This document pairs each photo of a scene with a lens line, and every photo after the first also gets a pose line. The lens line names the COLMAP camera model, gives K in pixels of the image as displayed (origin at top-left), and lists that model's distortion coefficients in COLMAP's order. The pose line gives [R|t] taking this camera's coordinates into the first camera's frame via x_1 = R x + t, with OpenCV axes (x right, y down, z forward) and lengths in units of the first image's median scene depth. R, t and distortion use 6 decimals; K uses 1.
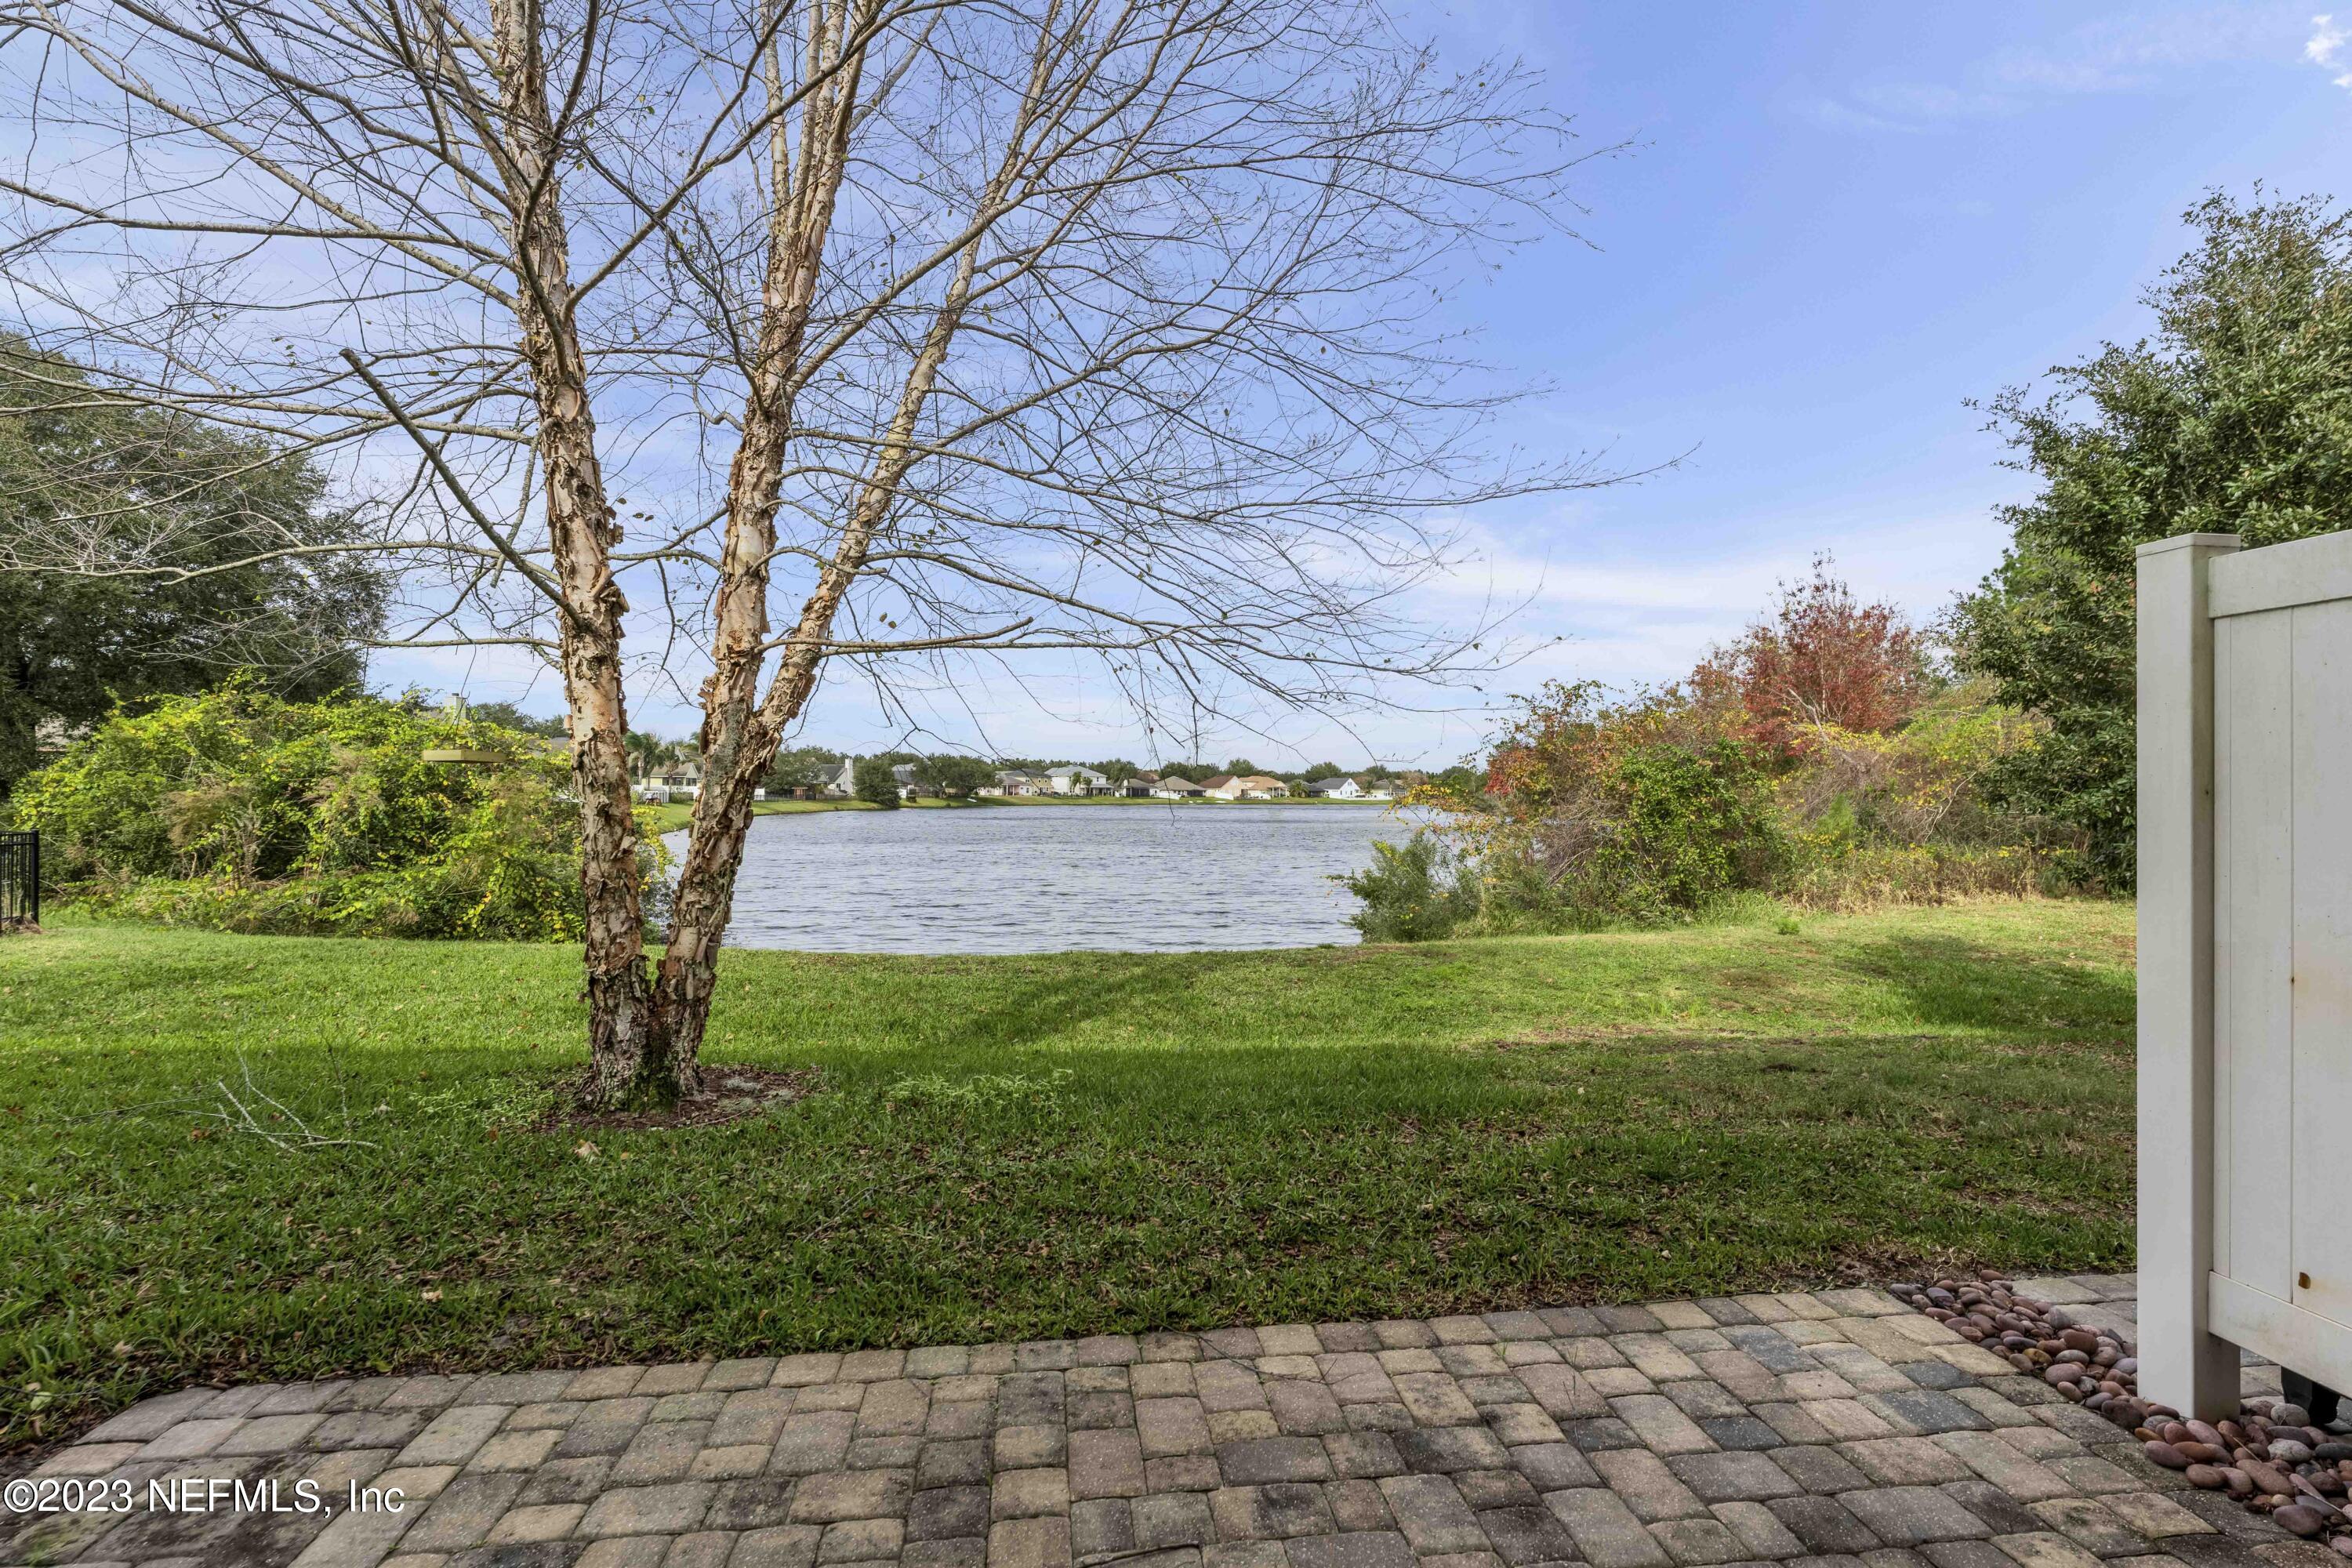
lens RADIAL K [[1060.3, 0, 1161.4], [0, 1060.3, 799.2], [0, 0, 1]] dist [-0.001245, -0.000022]
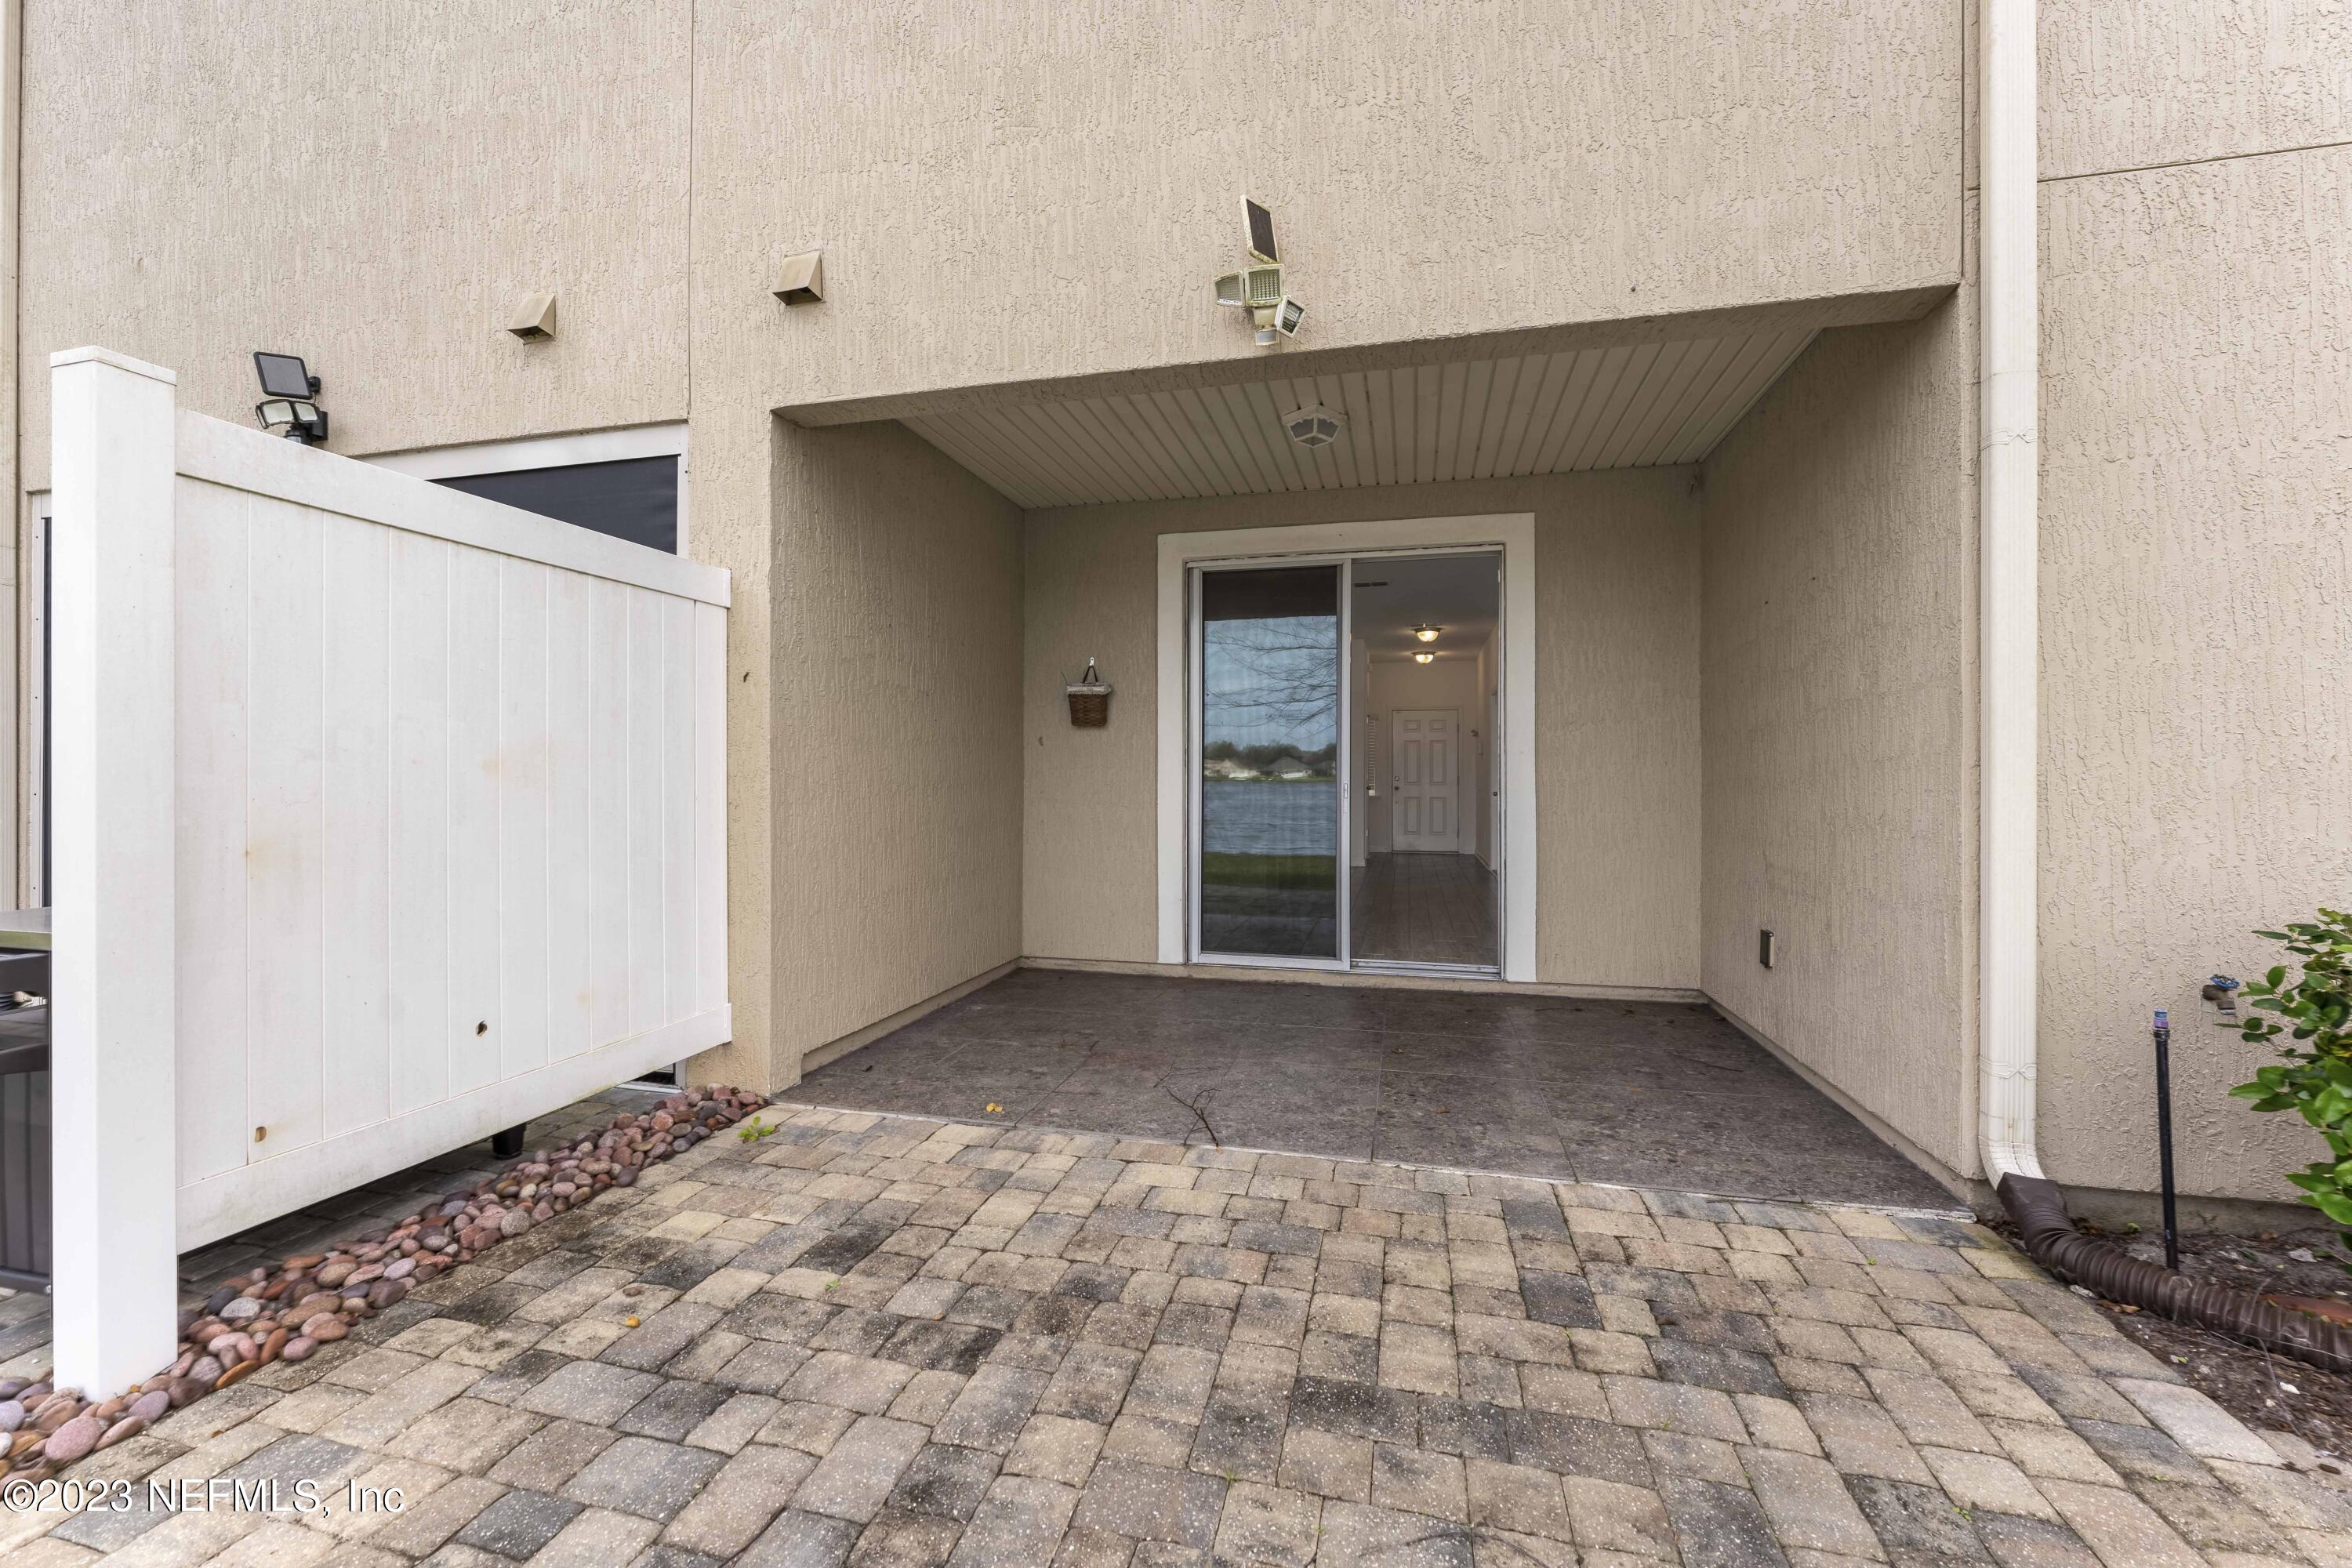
lens RADIAL K [[940.3, 0, 1181.0], [0, 940.3, 779.9], [0, 0, 1]] dist [0.001633, -0.000035]
pose [[-0.935740, -0.003727, 0.352670, -0.101186], [-0.000769, 0.999963, 0.008527, 0.097689], [-0.352689, 0.007707, -0.935709, 1.543203]]
